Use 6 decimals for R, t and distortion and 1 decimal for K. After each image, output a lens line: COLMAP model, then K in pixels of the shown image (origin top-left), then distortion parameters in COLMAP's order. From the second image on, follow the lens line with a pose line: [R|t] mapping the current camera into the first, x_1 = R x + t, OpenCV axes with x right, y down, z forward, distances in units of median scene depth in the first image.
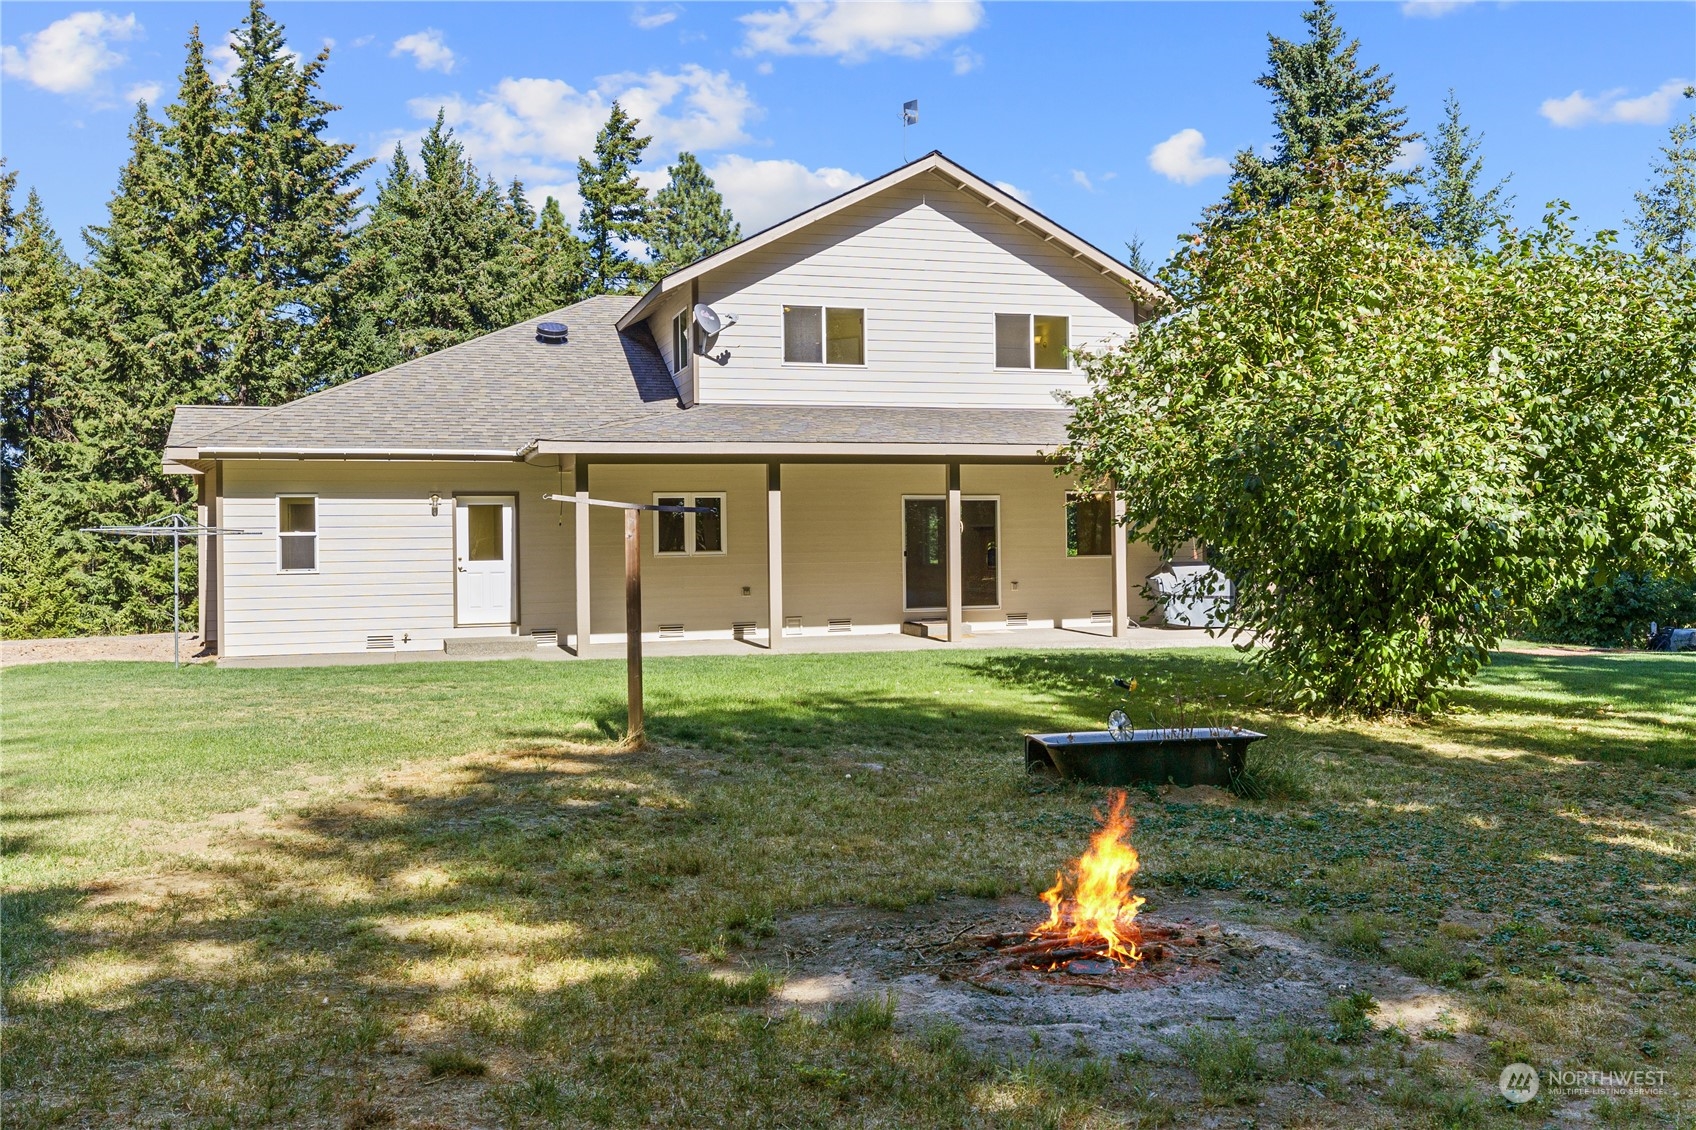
lens RADIAL K [[1266.2, 0, 848.0], [0, 1266.2, 565.0], [0, 0, 1]] dist [-0.006589, 0.001569]
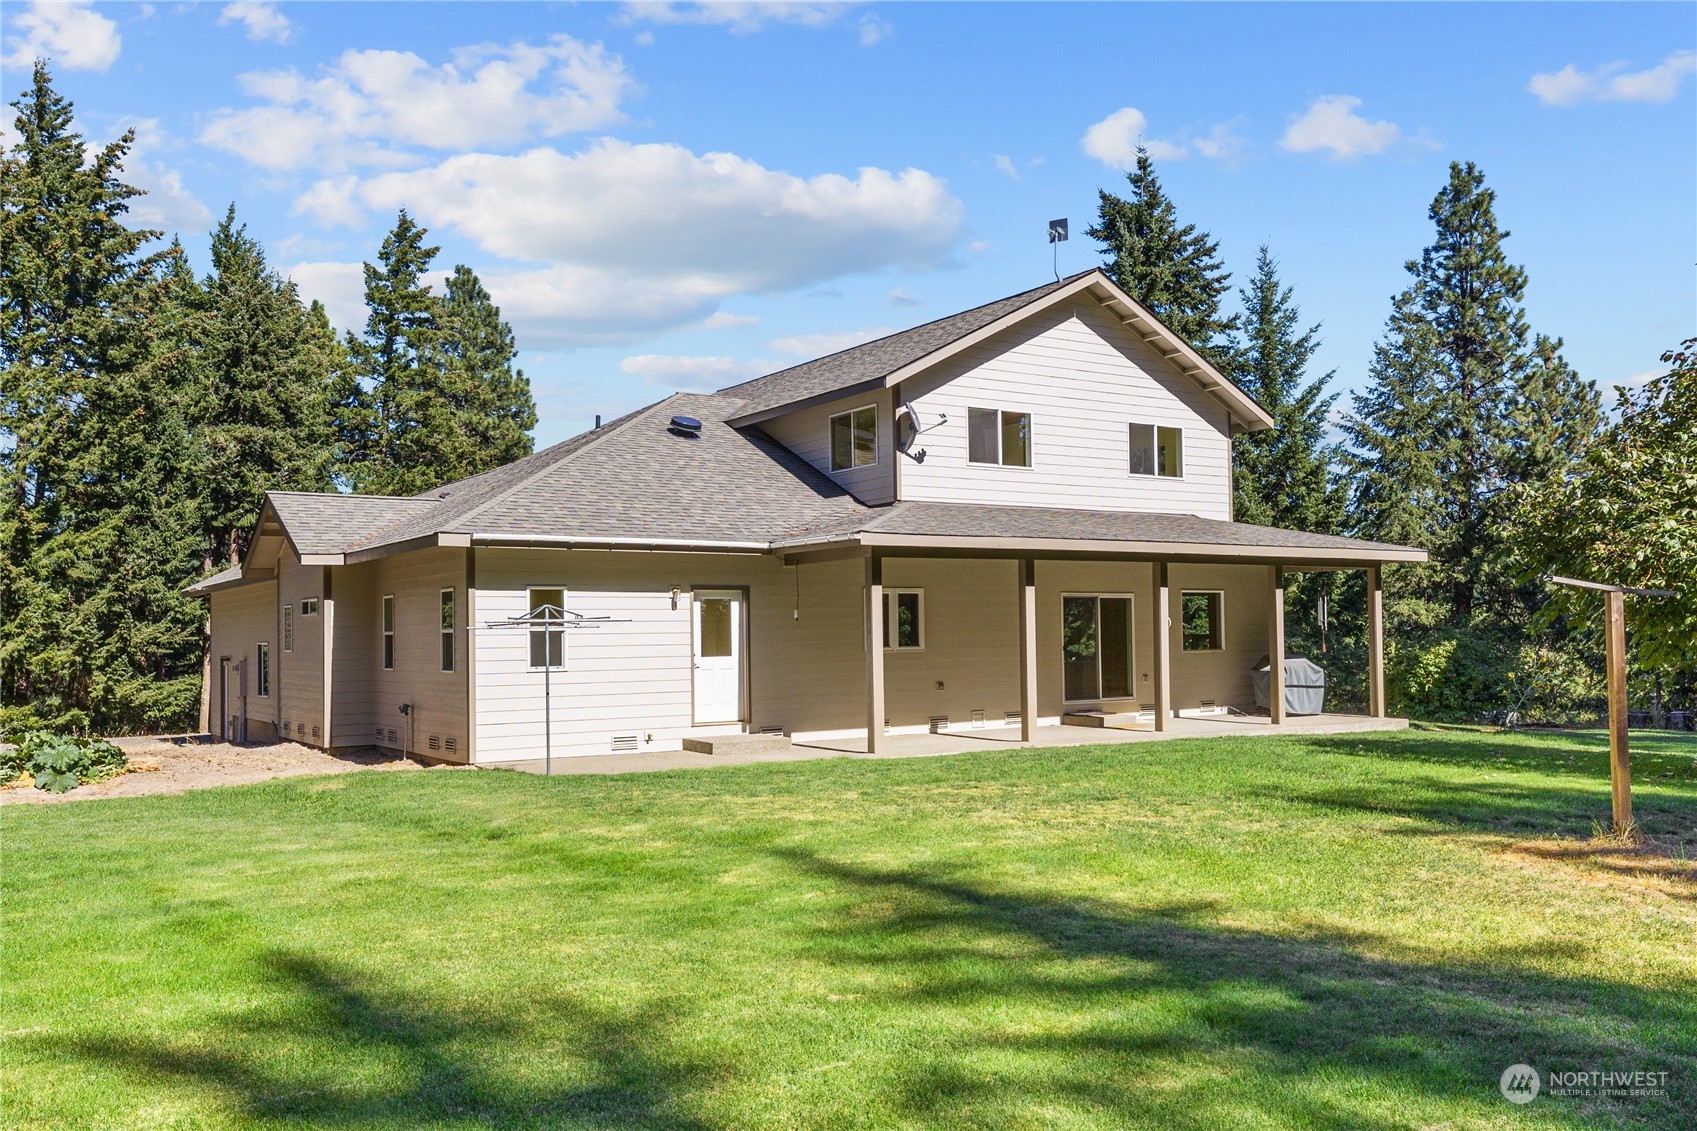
lens RADIAL K [[1177.8, 0, 848.2], [0, 1177.8, 631.7], [0, 0, 1]] dist [0.005240, -0.005019]
pose [[0.976519, -0.001586, 0.215426, -0.326914], [0.007720, 0.999588, -0.027635, 0.002734], [-0.215293, 0.028649, 0.976129, 0.086386]]
